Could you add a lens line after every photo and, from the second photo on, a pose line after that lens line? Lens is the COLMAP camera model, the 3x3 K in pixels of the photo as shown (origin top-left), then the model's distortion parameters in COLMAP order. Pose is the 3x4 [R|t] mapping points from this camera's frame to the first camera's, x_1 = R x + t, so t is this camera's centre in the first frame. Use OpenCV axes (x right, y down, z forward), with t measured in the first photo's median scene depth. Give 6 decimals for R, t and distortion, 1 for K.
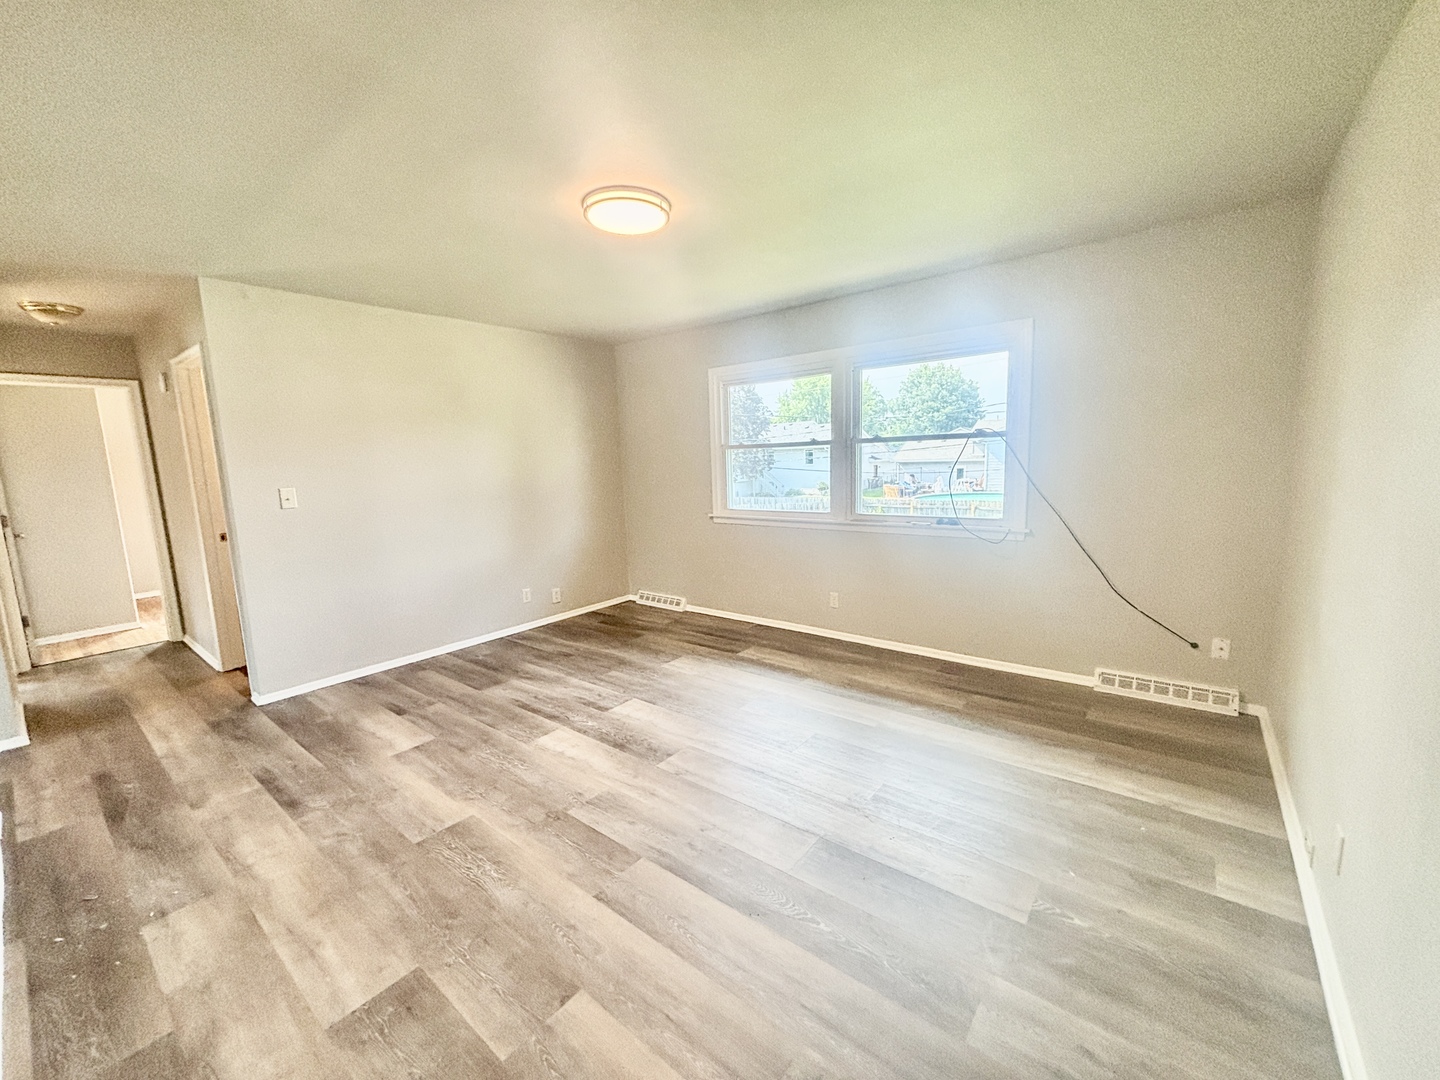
lens RADIAL K [[582.6, 0, 724.0], [0, 582.6, 543.0], [0, 0, 1]] dist [0.002286, -0.000567]
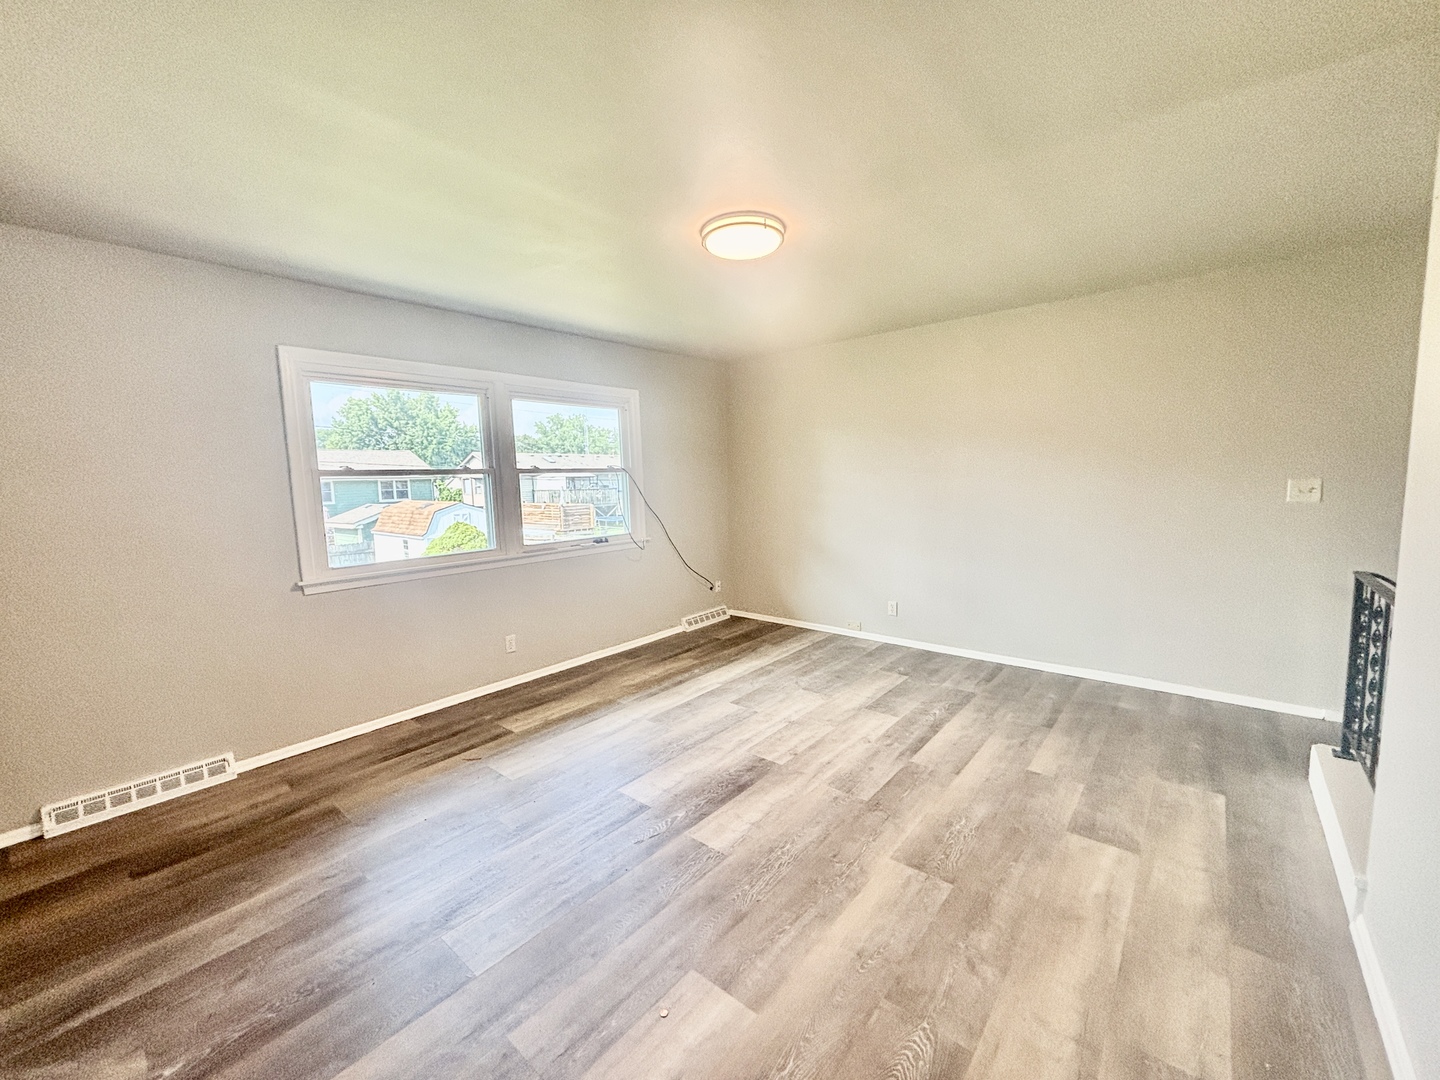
lens RADIAL K [[582.6, 0, 722.4], [0, 582.6, 539.5], [0, 0, 1]] dist [0.002286, -0.000567]
pose [[0.024886, -0.074739, 0.996893, -0.976013], [0.177439, 0.981698, 0.069171, -0.091825], [-0.983817, 0.175166, 0.037692, 0.856426]]
